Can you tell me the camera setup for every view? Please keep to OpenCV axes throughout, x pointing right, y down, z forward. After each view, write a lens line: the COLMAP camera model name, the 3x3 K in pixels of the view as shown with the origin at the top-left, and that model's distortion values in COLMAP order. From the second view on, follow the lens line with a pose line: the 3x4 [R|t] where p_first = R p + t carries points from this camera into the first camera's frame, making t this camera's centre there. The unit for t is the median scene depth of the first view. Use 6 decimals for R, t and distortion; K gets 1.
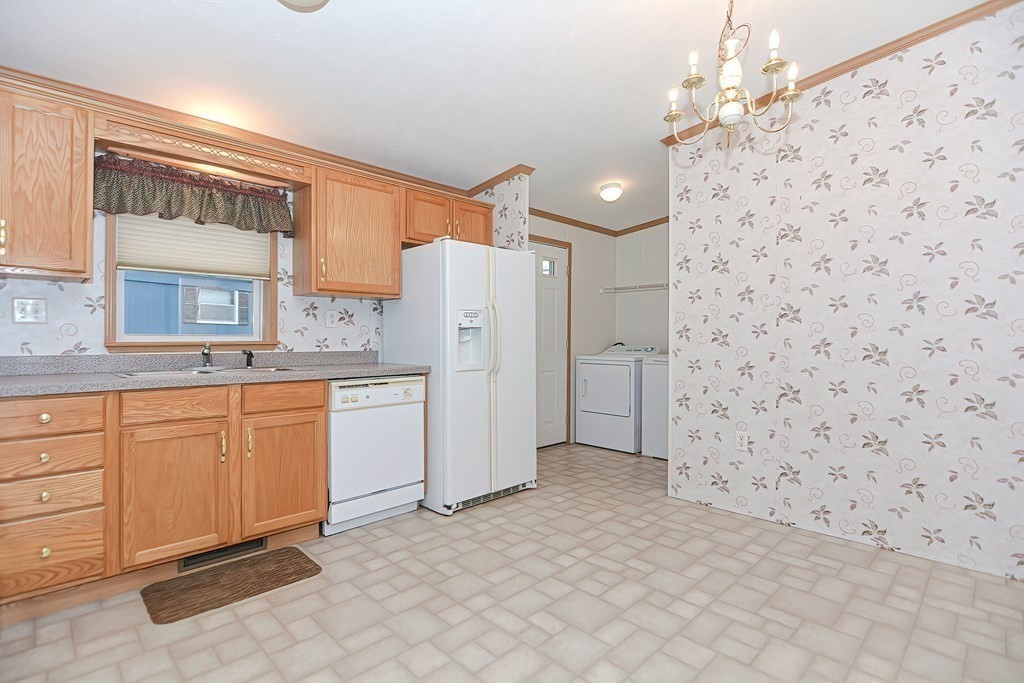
lens RADIAL K [[496.5, 0, 514.6], [0, 496.5, 339.3], [0, 0, 1]] dist [-0.001458, -0.011098]
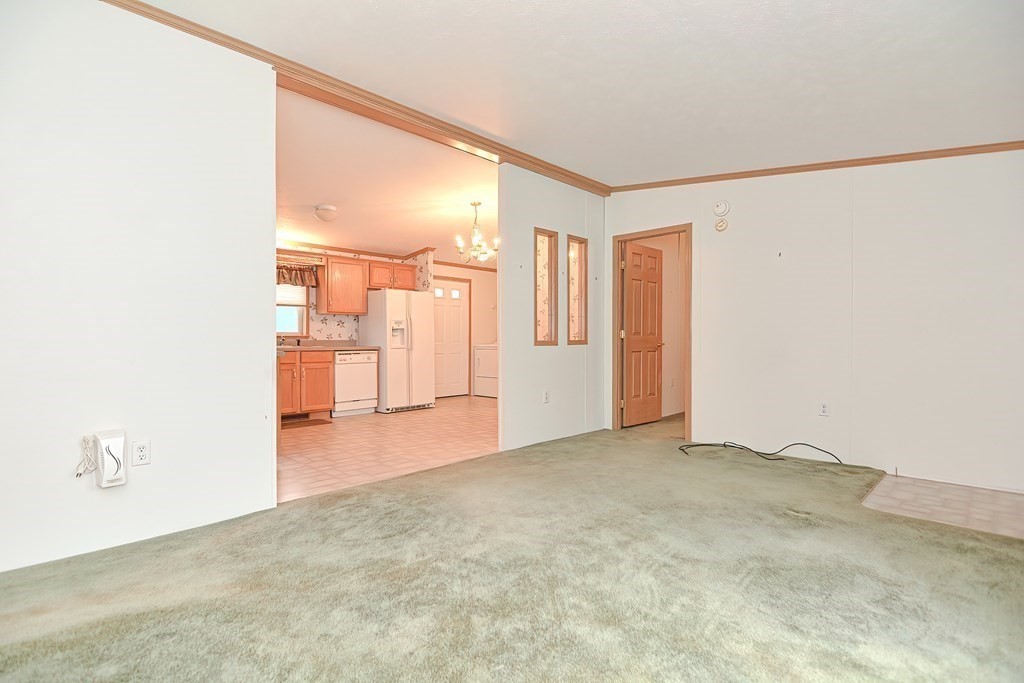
lens RADIAL K [[480.7, 0, 513.7], [0, 480.7, 346.6], [0, 0, 1]] dist [0.001615, 0.000067]
pose [[0.999686, -0.002557, 0.024914, 0.380626], [0.002164, 0.999873, 0.015805, 0.023739], [-0.024951, -0.015746, 0.999565, -1.174863]]
